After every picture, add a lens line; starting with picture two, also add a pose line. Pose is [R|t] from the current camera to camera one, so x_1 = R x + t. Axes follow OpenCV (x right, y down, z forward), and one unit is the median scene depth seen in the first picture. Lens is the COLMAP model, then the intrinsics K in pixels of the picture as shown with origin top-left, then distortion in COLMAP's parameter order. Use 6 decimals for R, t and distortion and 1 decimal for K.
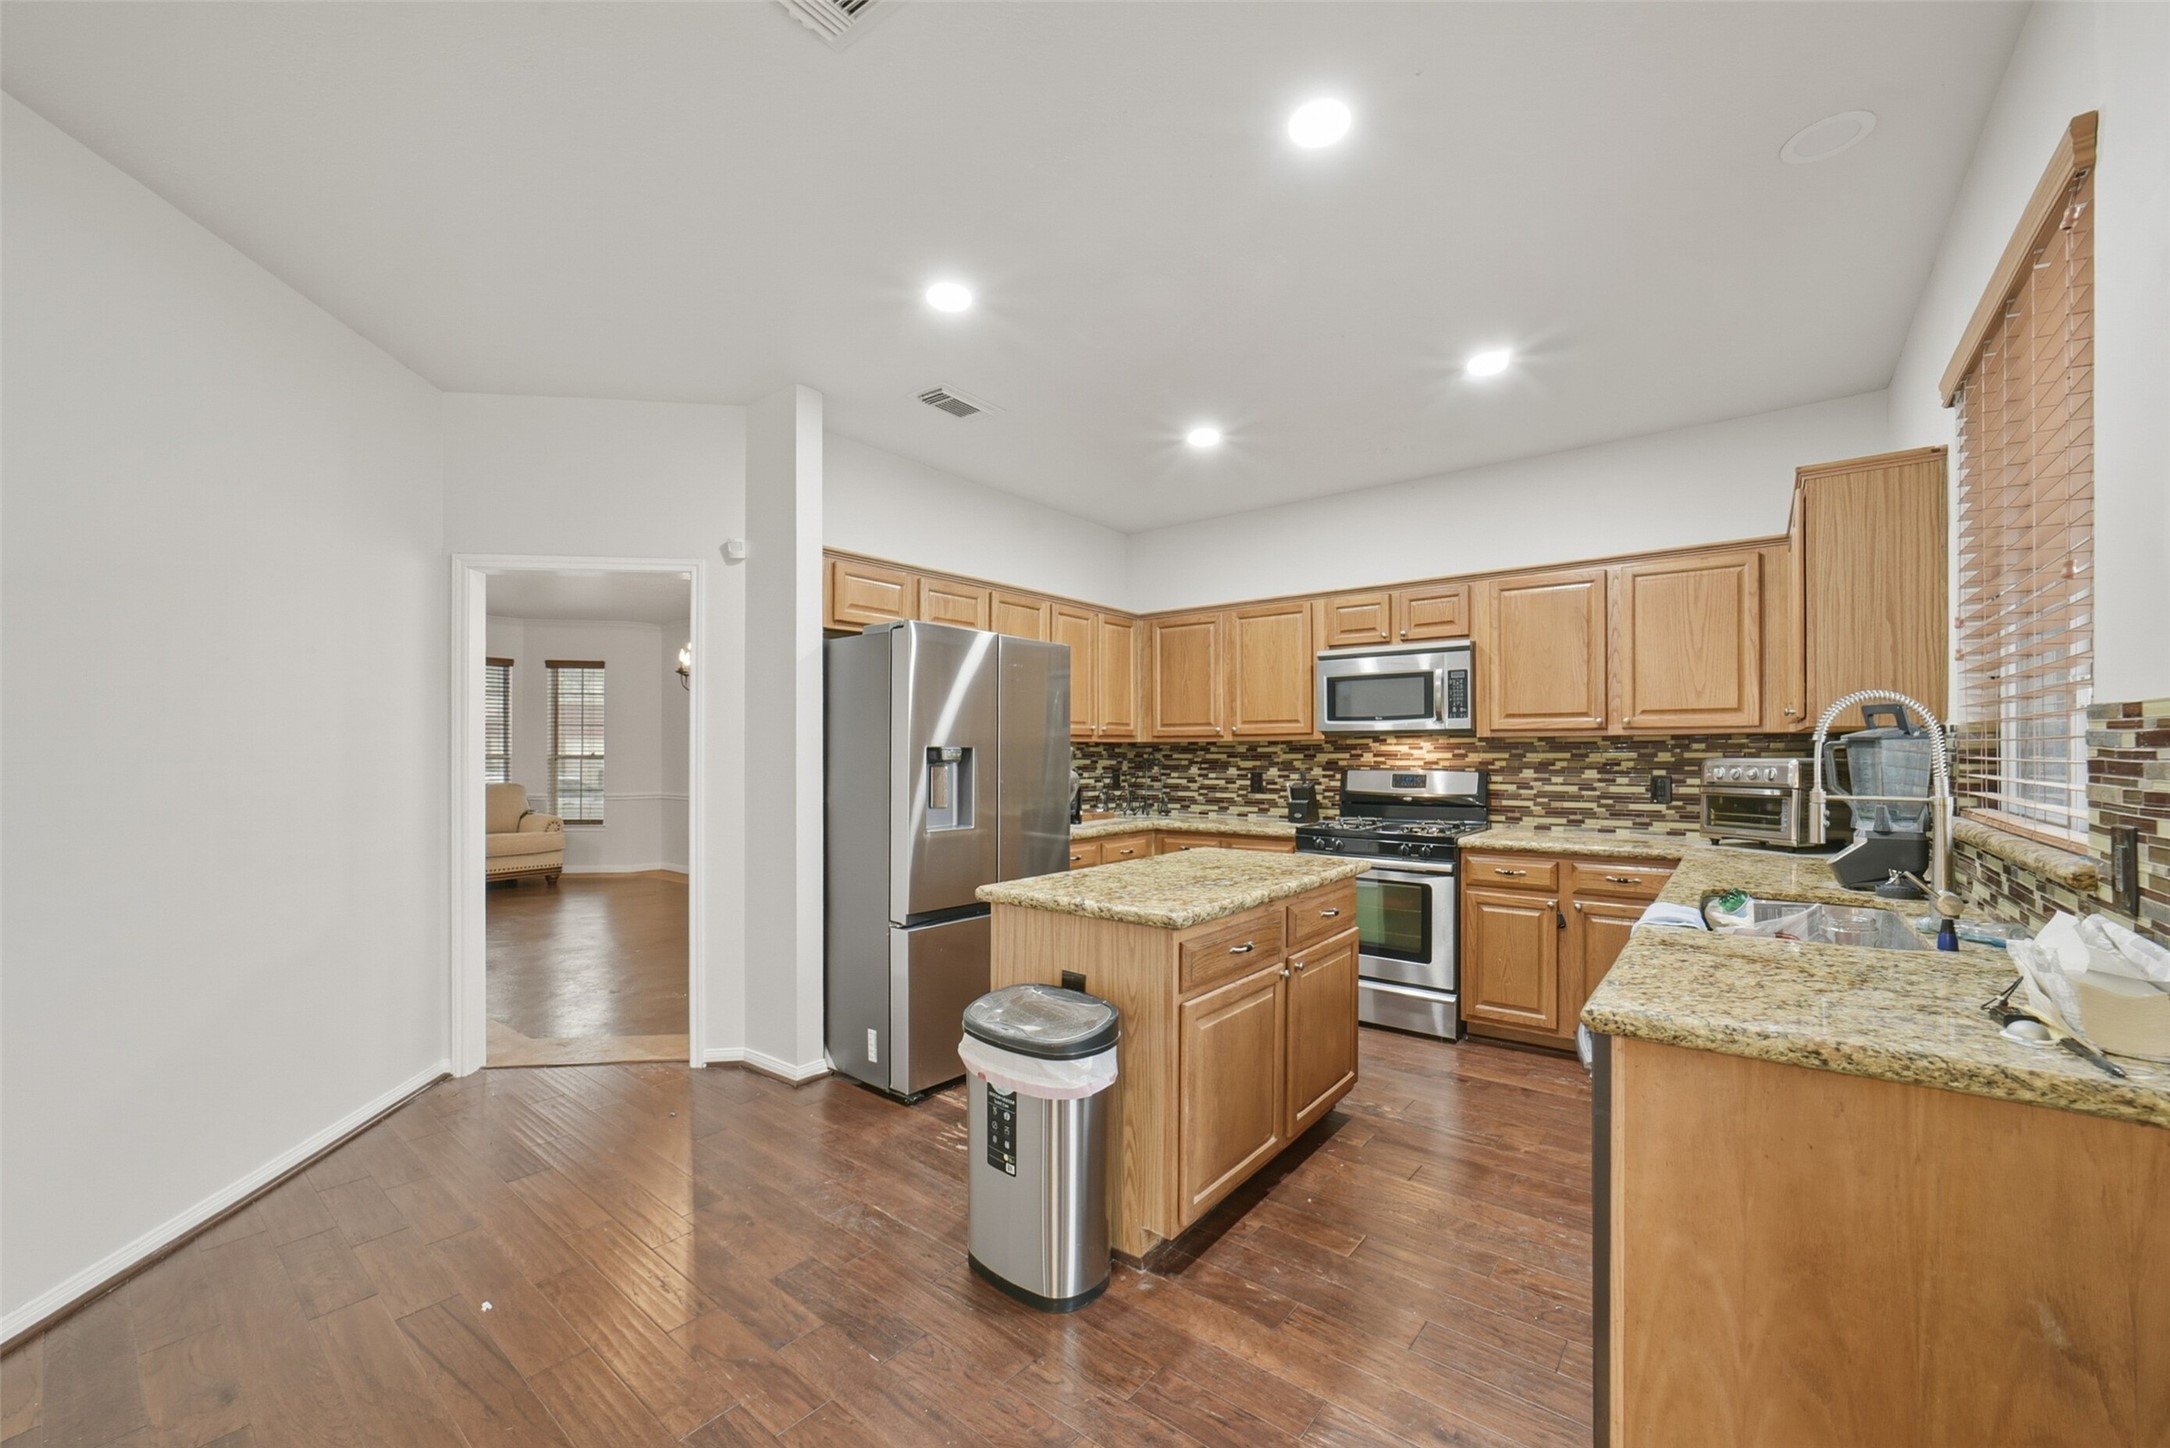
lens RADIAL K [[853.9, 0, 1095.7], [0, 853.9, 752.2], [0, 0, 1]] dist [-0.012553, 0.004244]
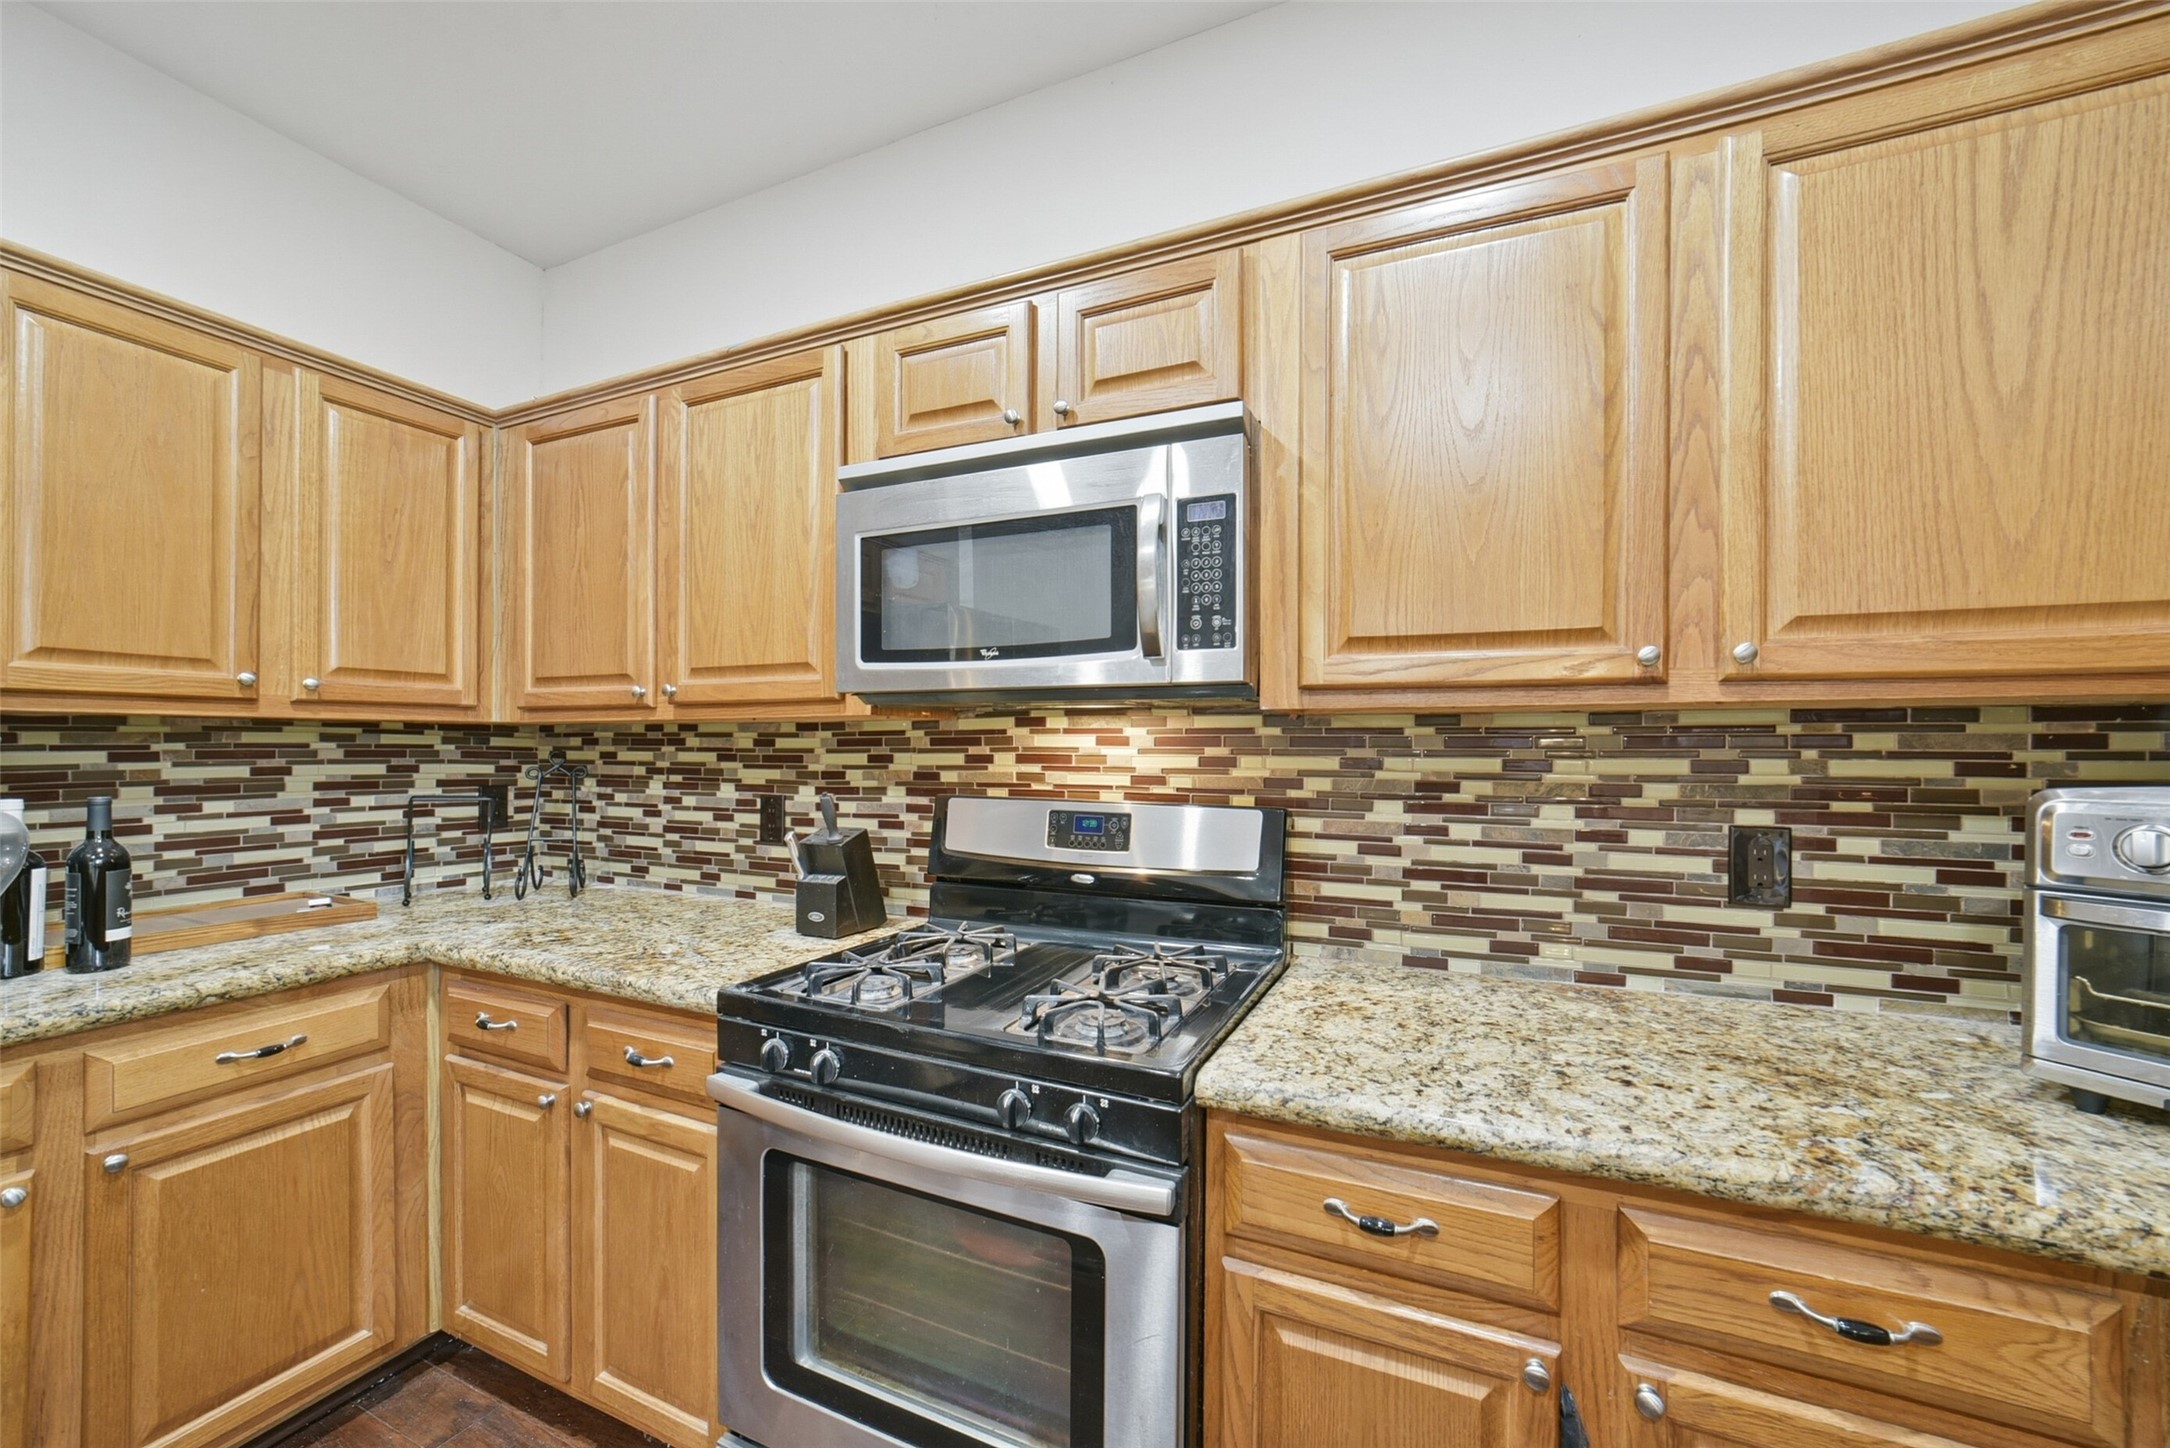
lens RADIAL K [[853.9, 0, 1085.4], [0, 853.9, 743.4], [0, 0, 1]] dist [-0.012553, 0.004244]
pose [[0.973944, 0.006478, 0.226697, 0.320827], [-0.006403, 0.999979, -0.001065, -0.004024], [-0.226699, -0.000414, 0.973965, 0.725760]]
